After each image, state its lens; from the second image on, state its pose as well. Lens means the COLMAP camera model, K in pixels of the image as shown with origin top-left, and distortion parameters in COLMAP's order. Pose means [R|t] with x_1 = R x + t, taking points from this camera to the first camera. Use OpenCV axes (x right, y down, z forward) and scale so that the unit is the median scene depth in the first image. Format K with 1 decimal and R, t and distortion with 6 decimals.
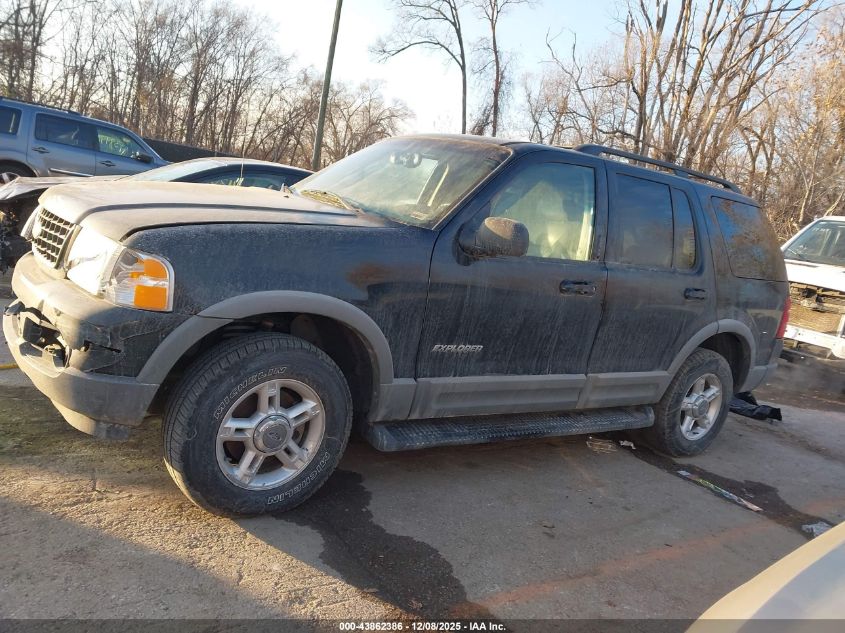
lens RADIAL K [[659.4, 0, 411.0], [0, 659.4, 320.6], [0, 0, 1]] dist [0.010299, -0.010462]
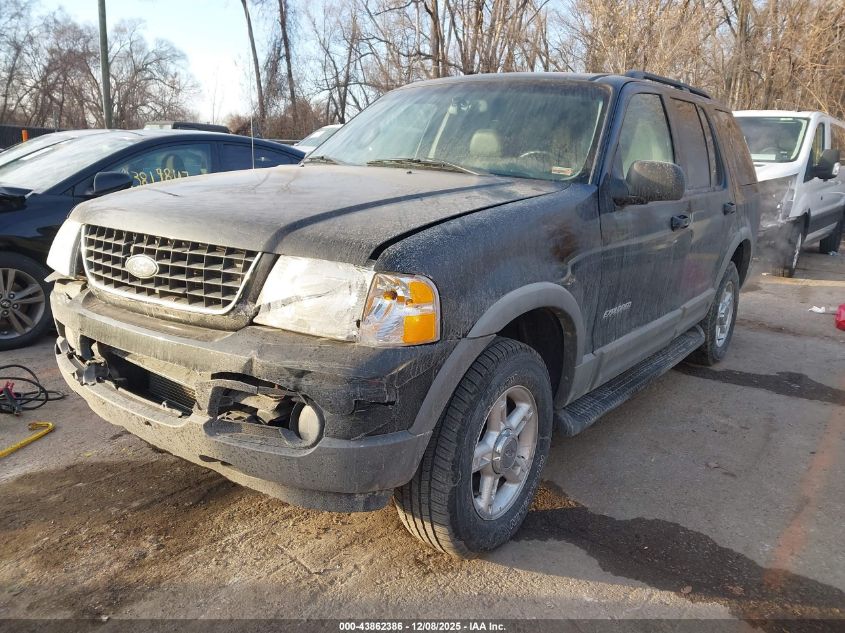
lens RADIAL K [[659.4, 0, 411.0], [0, 659.4, 320.6], [0, 0, 1]] dist [0.010299, -0.010462]
pose [[0.943783, -0.200865, 0.262539, -0.400108], [0.175465, 0.977496, 0.117104, -0.091498], [-0.280153, -0.064454, 0.957789, 0.167029]]
